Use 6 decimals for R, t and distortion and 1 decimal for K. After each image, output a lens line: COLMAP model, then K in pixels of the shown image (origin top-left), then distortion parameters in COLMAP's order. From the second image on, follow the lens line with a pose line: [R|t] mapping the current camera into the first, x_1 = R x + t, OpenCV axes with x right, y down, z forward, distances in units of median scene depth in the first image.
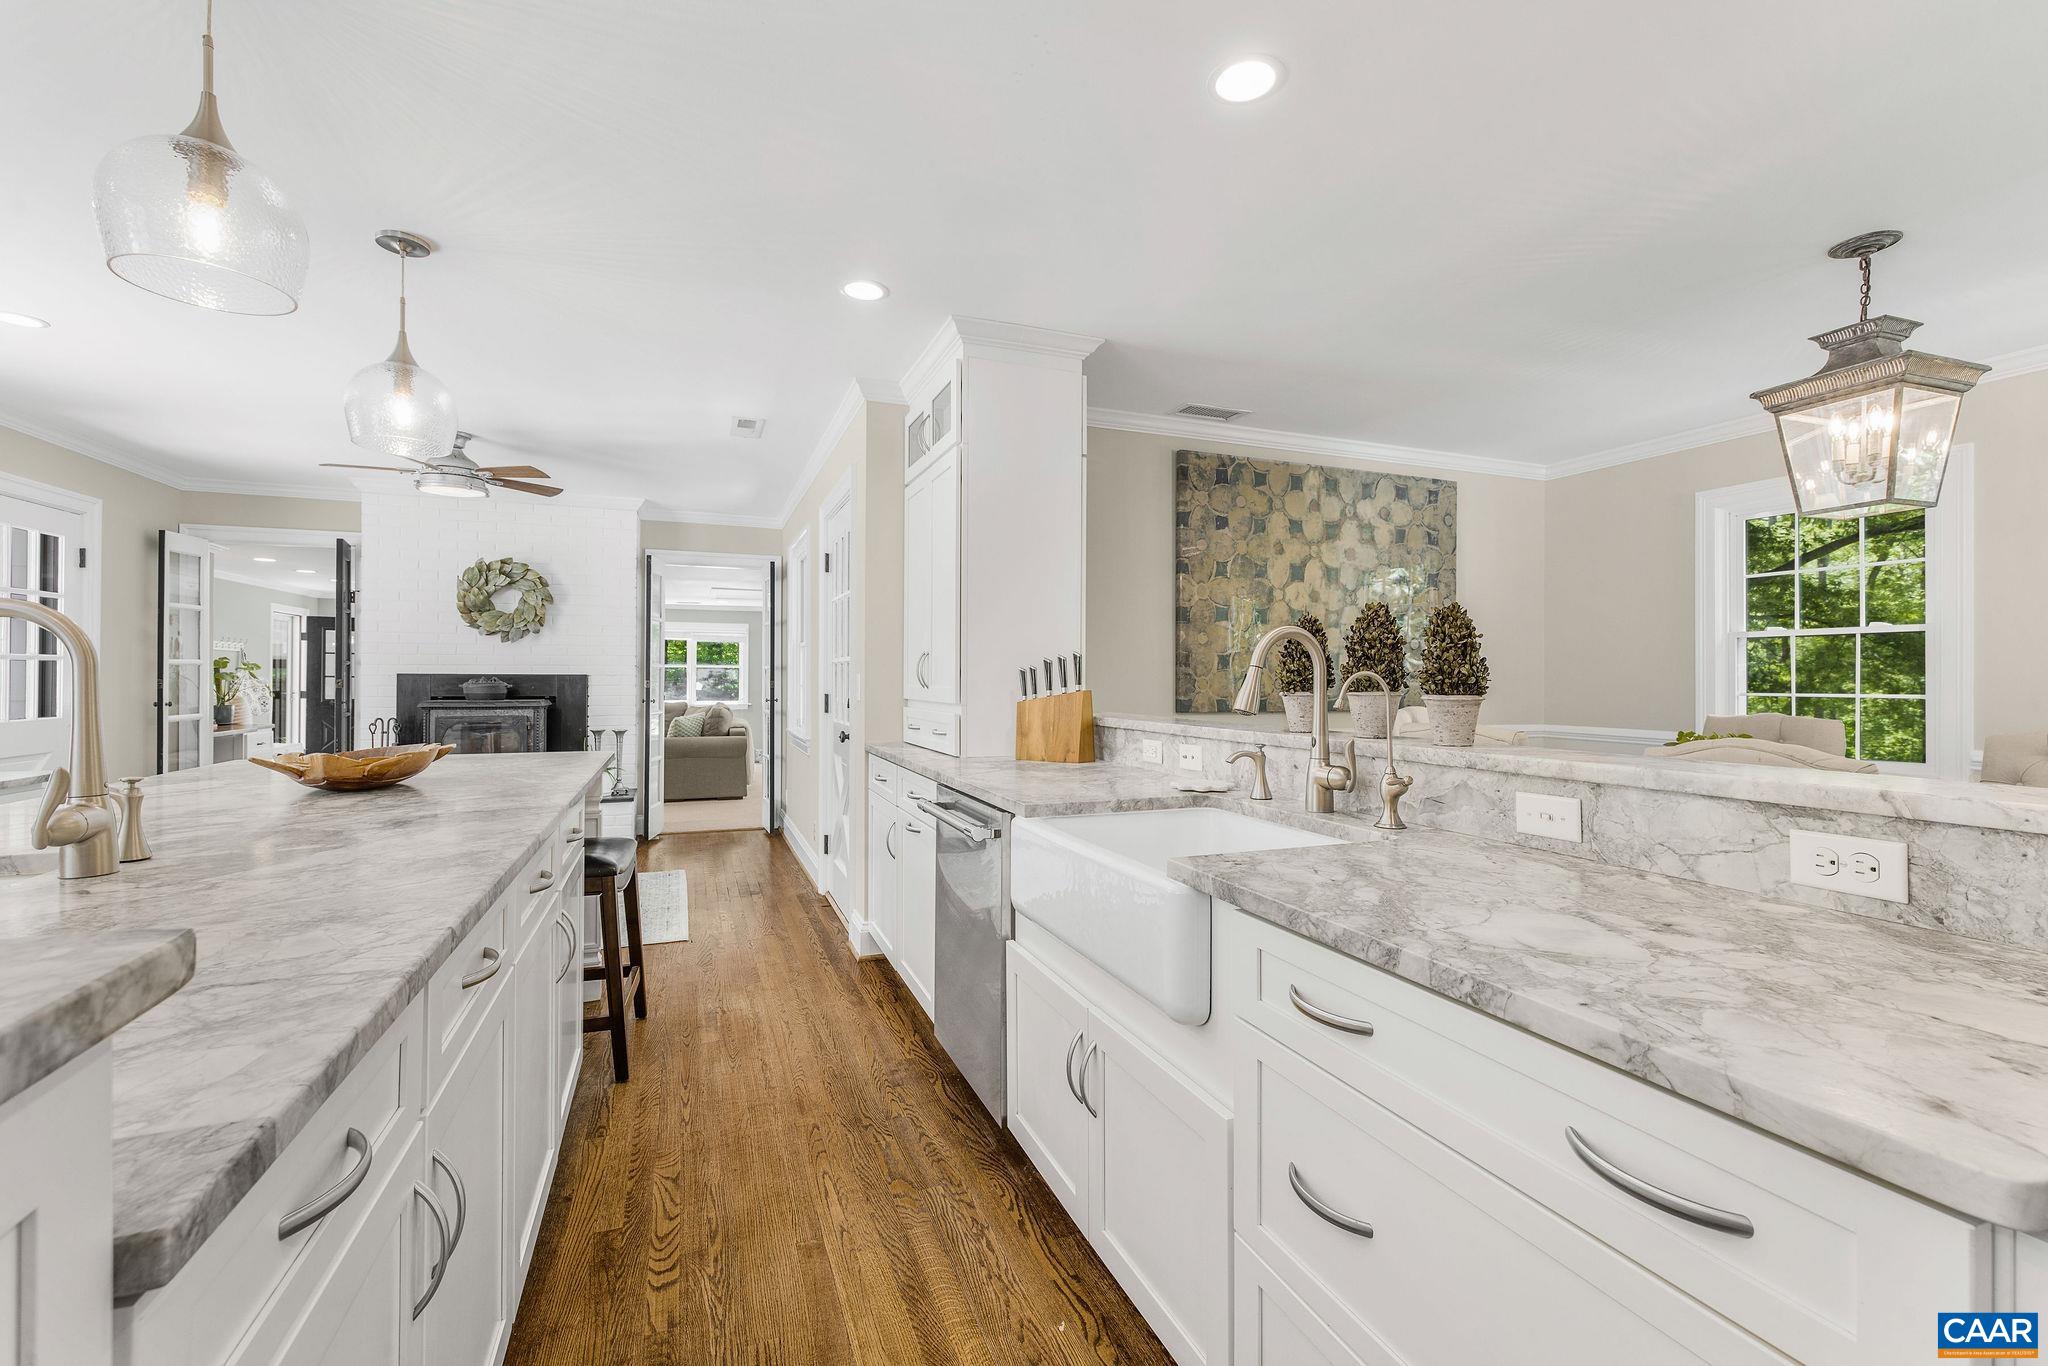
lens RADIAL K [[869.3, 0, 1028.1], [0, 869.3, 677.0], [0, 0, 1]] dist [-0.009523, 0.002865]
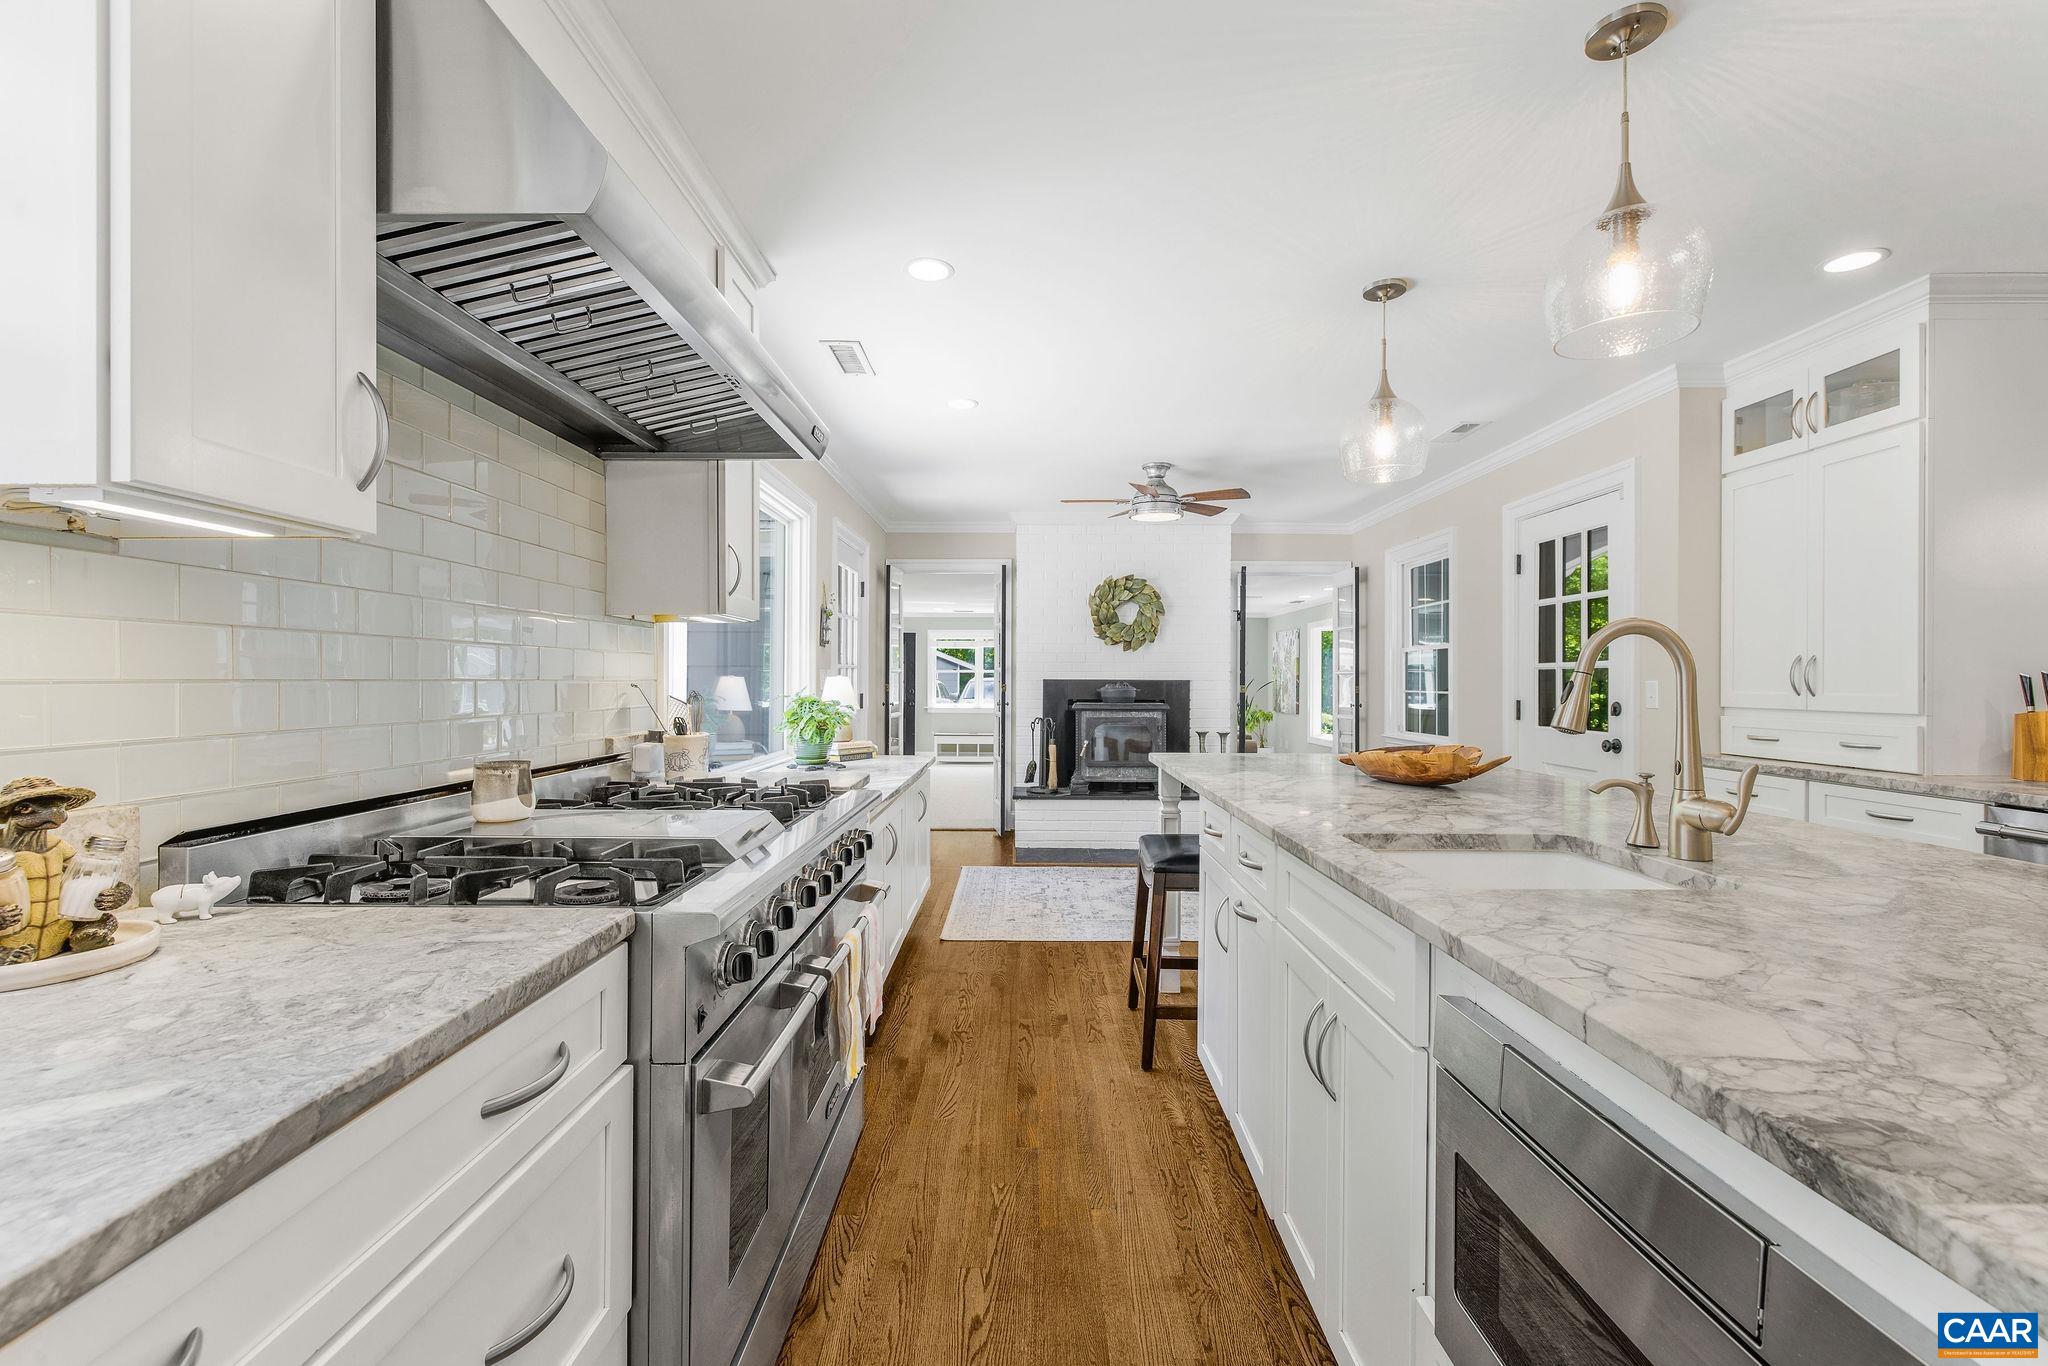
lens RADIAL K [[869.3, 0, 1016.9], [0, 869.3, 682.6], [0, 0, 1]] dist [-0.009523, 0.002865]
pose [[0.925022, 0.001224, -0.379911, -0.491812], [-0.000713, 0.999999, 0.001486, -0.001755], [0.379913, -0.001104, 0.925022, -0.133248]]
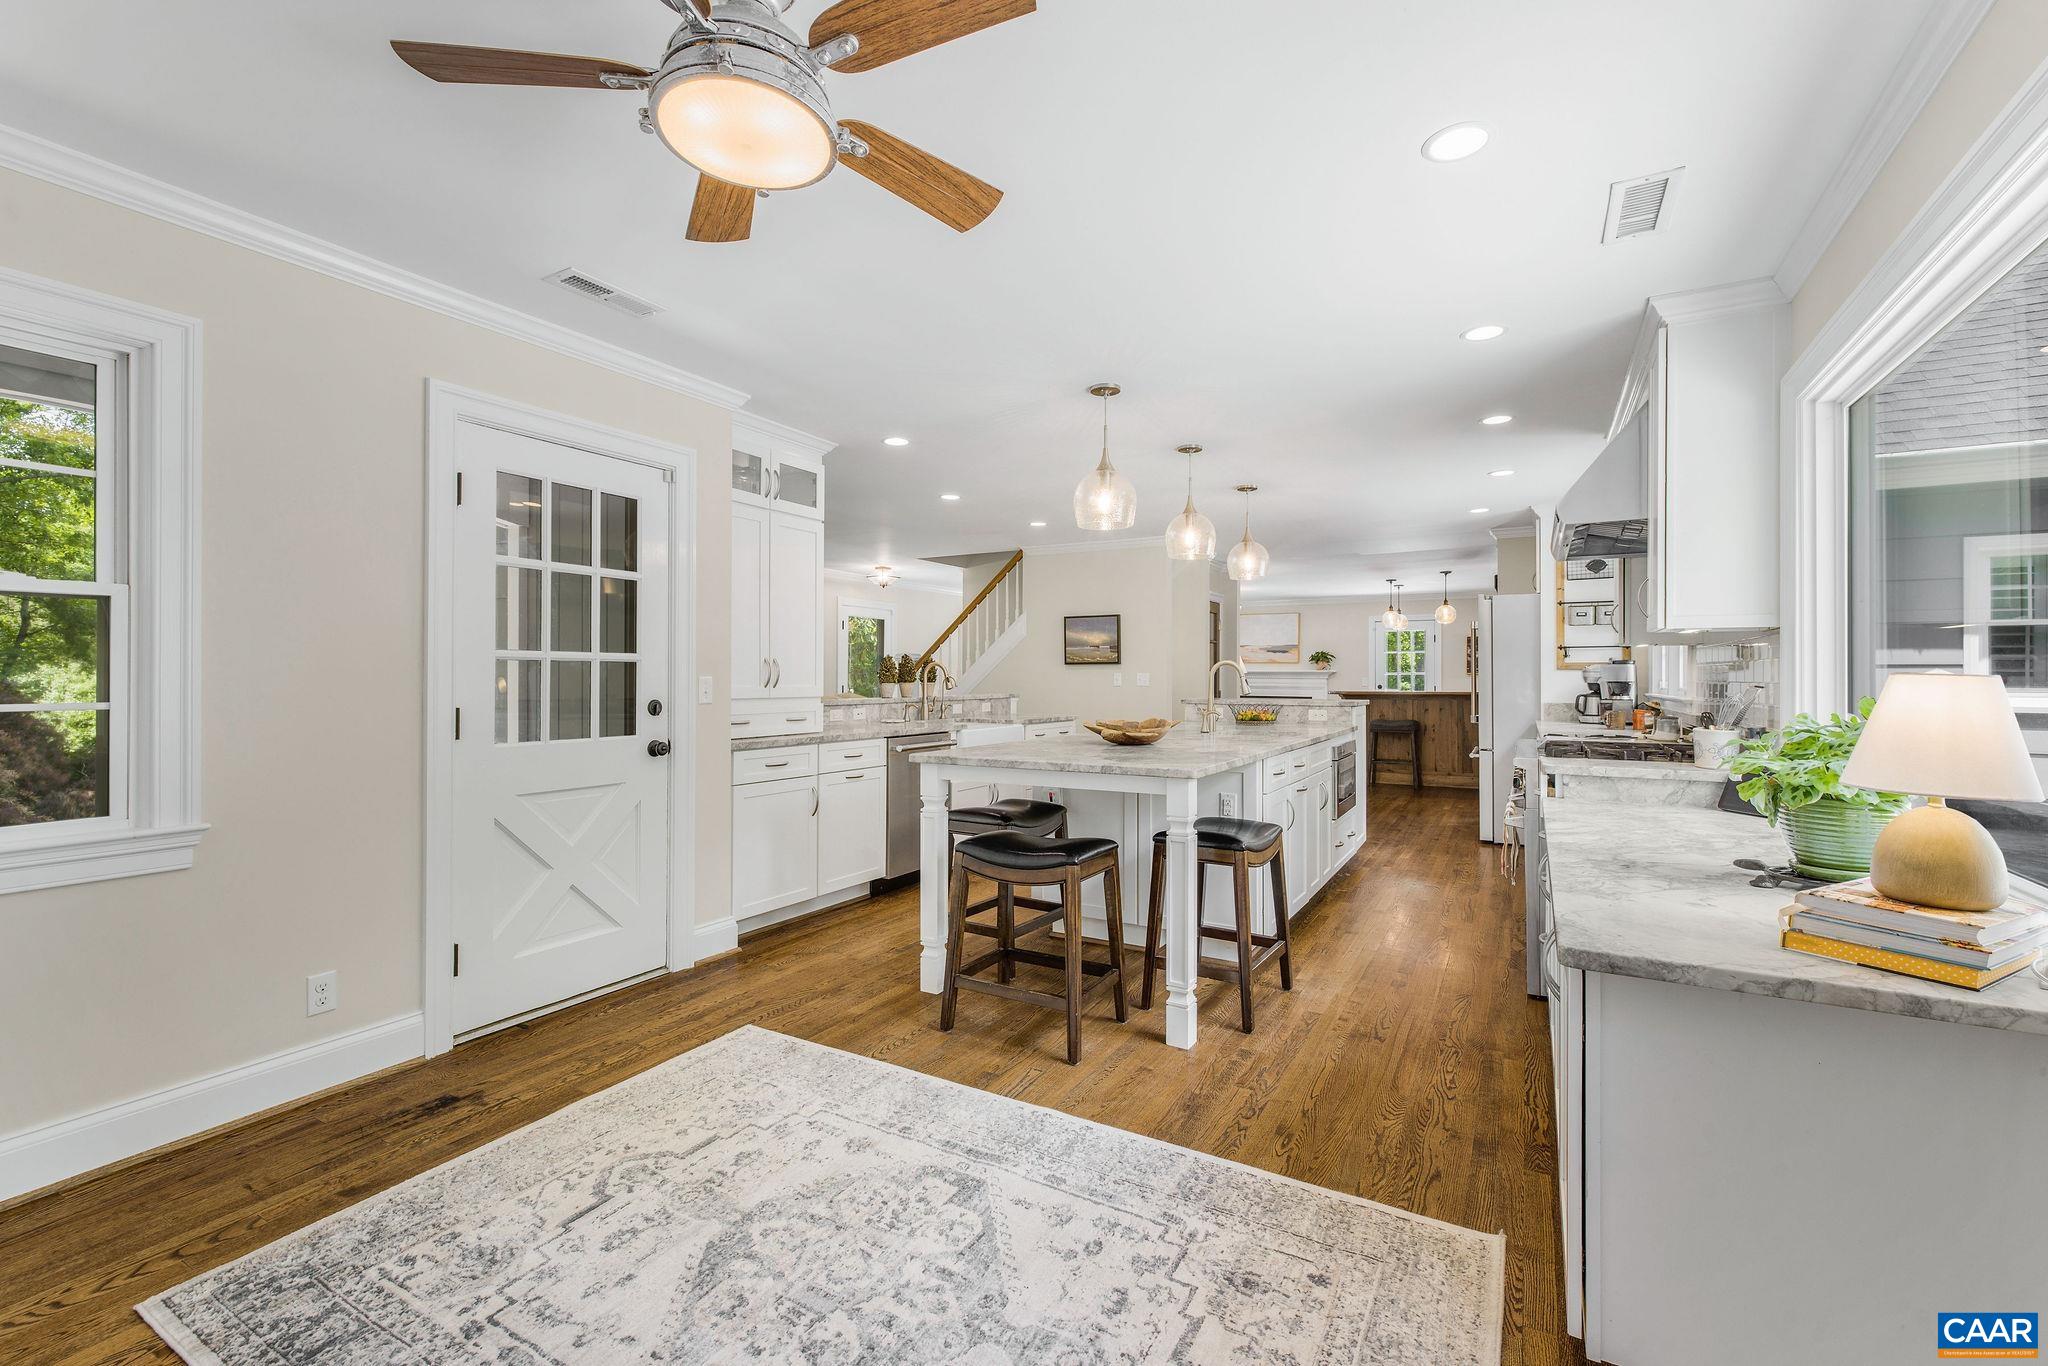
lens RADIAL K [[869.3, 0, 1024.8], [0, 869.3, 672.1], [0, 0, 1]] dist [-0.009523, 0.002865]
pose [[-0.619727, 0.001609, 0.784816, -1.212022], [-0.003910, 0.999979, -0.005137, -0.004382], [-0.784808, -0.006253, -0.619707, 1.363492]]
